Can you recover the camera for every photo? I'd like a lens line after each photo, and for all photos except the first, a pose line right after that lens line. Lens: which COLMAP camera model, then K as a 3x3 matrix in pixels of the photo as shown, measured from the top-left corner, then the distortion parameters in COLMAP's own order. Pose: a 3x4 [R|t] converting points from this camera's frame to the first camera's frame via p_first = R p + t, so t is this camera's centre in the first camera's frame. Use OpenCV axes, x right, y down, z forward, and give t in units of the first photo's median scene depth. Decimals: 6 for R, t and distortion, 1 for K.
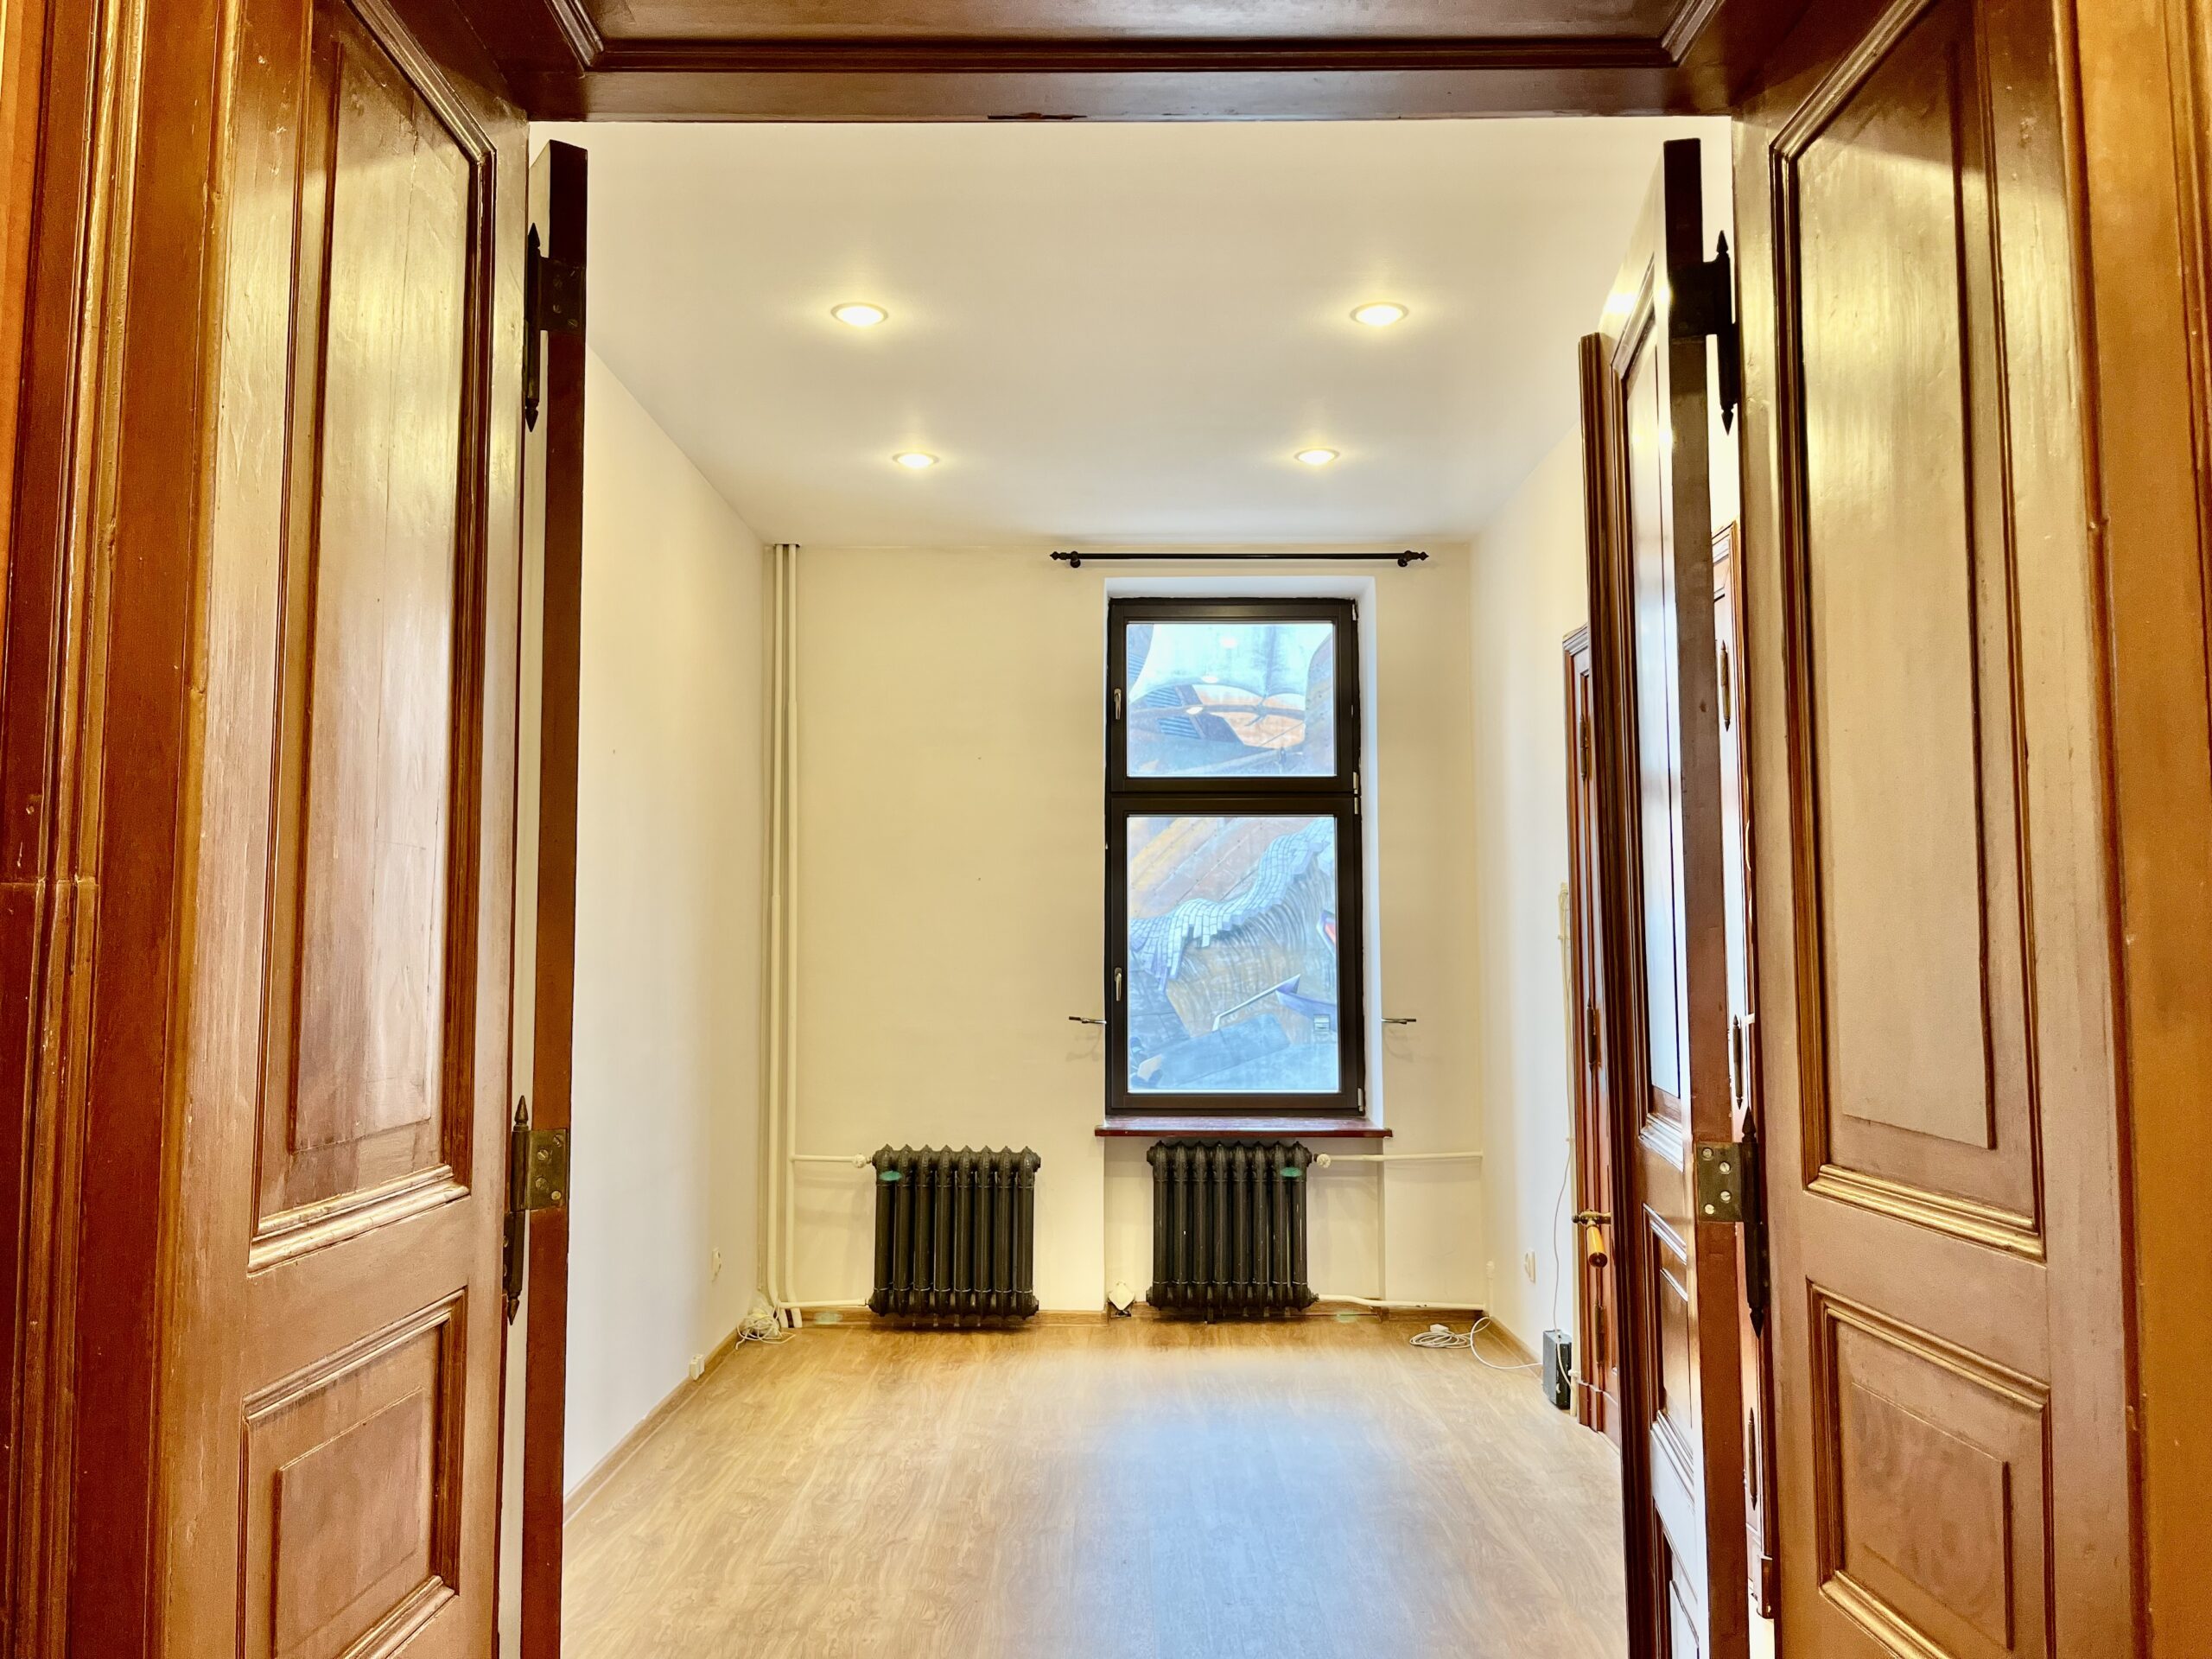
lens RADIAL K [[1672.4, 0, 1116.7], [0, 1672.4, 816.2], [0, 0, 1]] dist [0.036303, -0.001988]
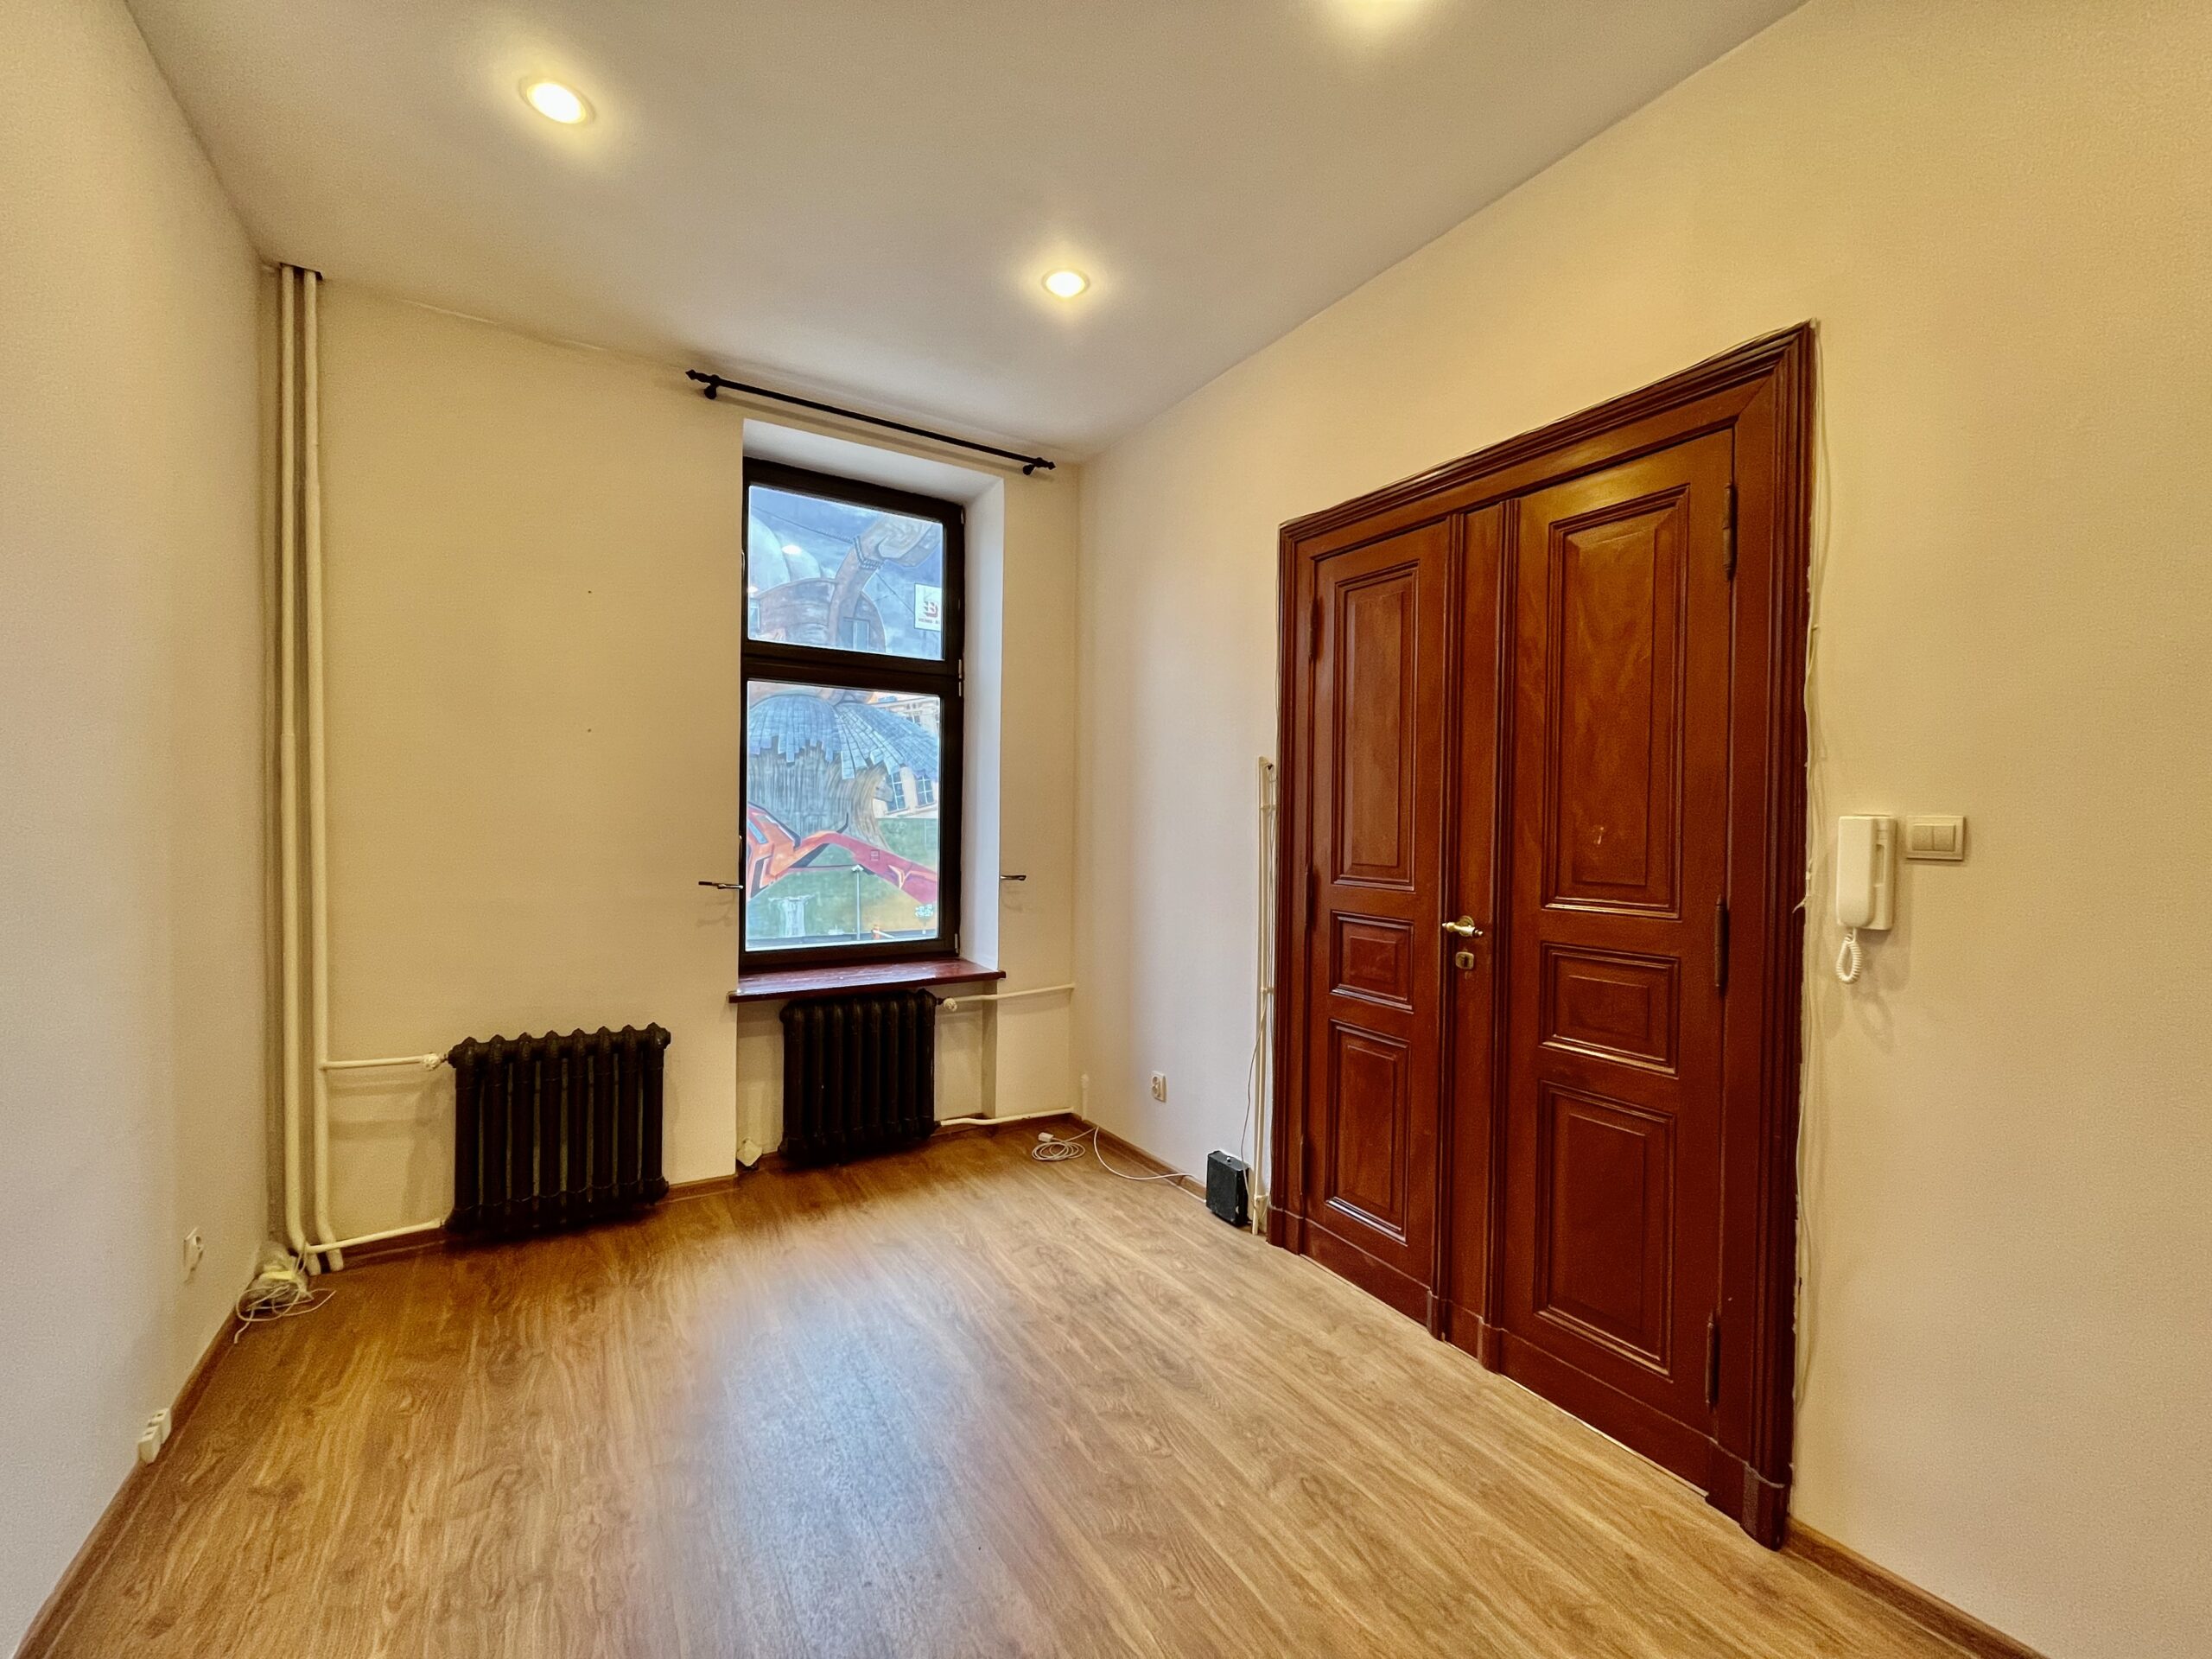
lens RADIAL K [[884.8, 0, 1095.5], [0, 884.8, 831.5], [0, 0, 1]] dist [-0.005944, -0.000020]
pose [[0.849253, 0.005524, 0.527957, -0.103453], [-0.057553, 0.994955, 0.082167, 0.038497], [-0.524840, -0.100166, 0.845287, 0.466847]]
